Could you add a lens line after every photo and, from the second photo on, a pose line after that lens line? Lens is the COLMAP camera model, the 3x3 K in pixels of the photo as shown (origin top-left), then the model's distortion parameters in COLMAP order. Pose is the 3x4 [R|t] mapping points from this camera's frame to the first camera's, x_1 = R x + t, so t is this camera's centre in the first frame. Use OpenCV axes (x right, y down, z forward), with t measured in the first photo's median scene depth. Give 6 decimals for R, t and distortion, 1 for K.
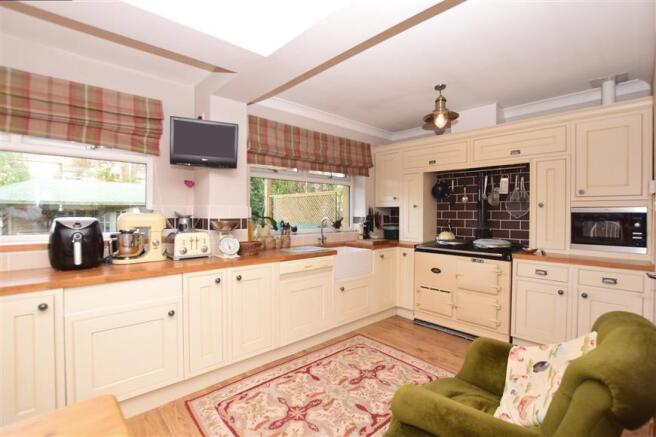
lens RADIAL K [[304.0, 0, 331.5], [0, 304.0, 214.8], [0, 0, 1]] dist [-0.017449, -0.000183]
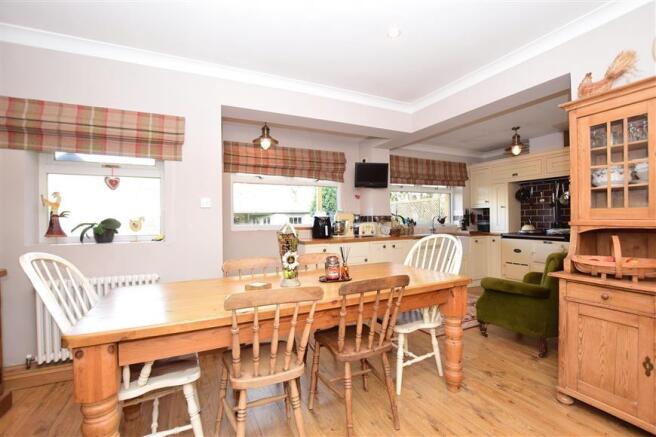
lens RADIAL K [[297.4, 0, 330.2], [0, 297.4, 218.8], [0, 0, 1]] dist [-0.014157, 0.000004]
pose [[0.957031, -0.014232, -0.289636, -0.097399], [0.011735, 0.999877, -0.010358, 0.035794], [0.289748, 0.006515, 0.957081, -0.599700]]
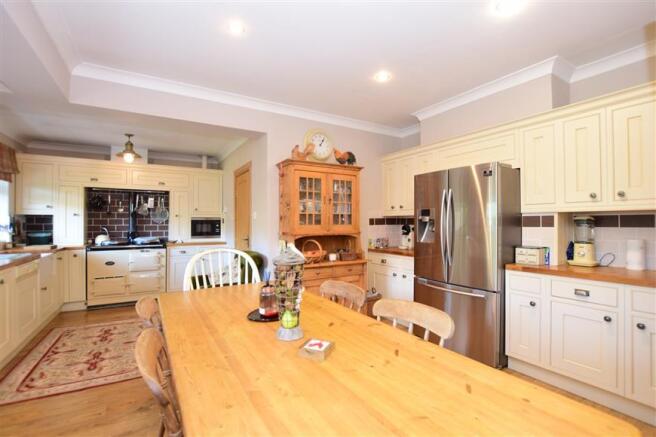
lens RADIAL K [[297.4, 0, 330.2], [0, 297.4, 218.8], [0, 0, 1]] dist [-0.014157, 0.000004]
pose [[0.211112, 0.005346, 0.977447, -0.716026], [0.007580, 0.999946, -0.007106, 0.003966], [-0.977432, 0.008909, 0.211060, -0.221915]]
